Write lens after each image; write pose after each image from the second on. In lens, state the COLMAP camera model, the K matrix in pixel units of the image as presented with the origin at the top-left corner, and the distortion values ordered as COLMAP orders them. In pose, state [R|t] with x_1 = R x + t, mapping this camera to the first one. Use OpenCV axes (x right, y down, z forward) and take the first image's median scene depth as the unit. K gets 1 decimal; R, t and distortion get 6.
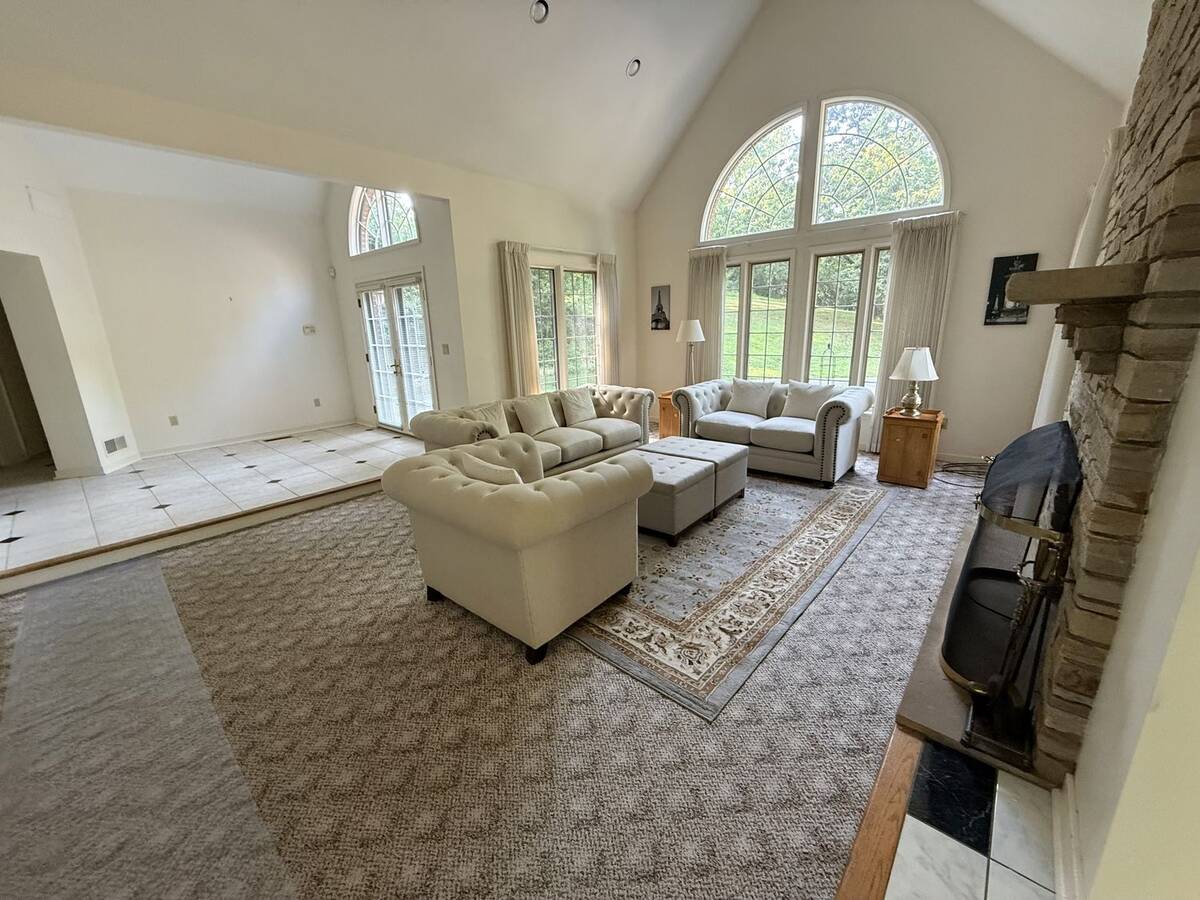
lens RADIAL K [[476.9, 0, 596.8], [0, 476.9, 452.2], [0, 0, 1]] dist [-0.001351, 0.000209]
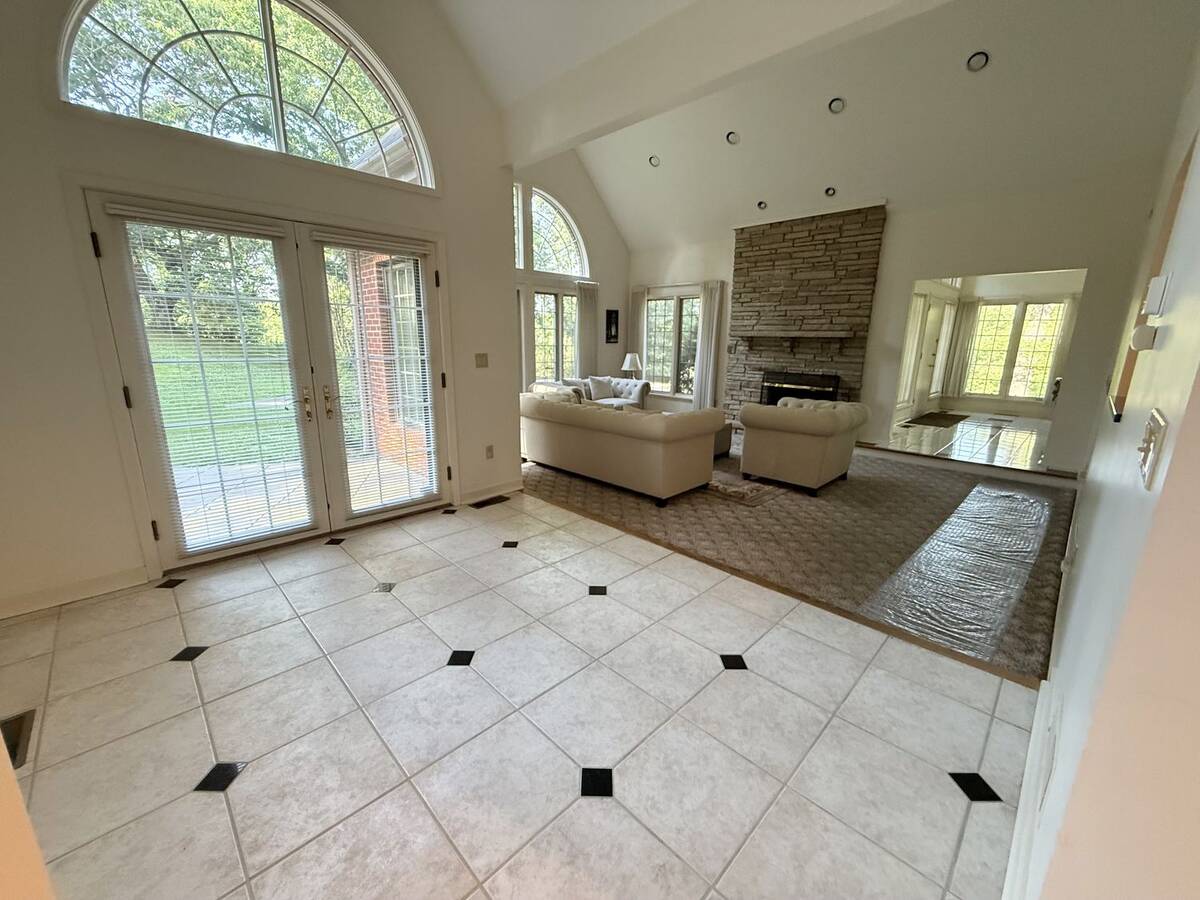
lens RADIAL K [[477.7, 0, 595.8], [0, 477.7, 451.2], [0, 0, 1]] dist [0.000644, -0.000381]
pose [[0.072772, -0.200704, 0.976945, -1.467279], [0.238799, 0.954557, 0.178316, -0.243593], [-0.968338, 0.220317, 0.117393, 1.098961]]
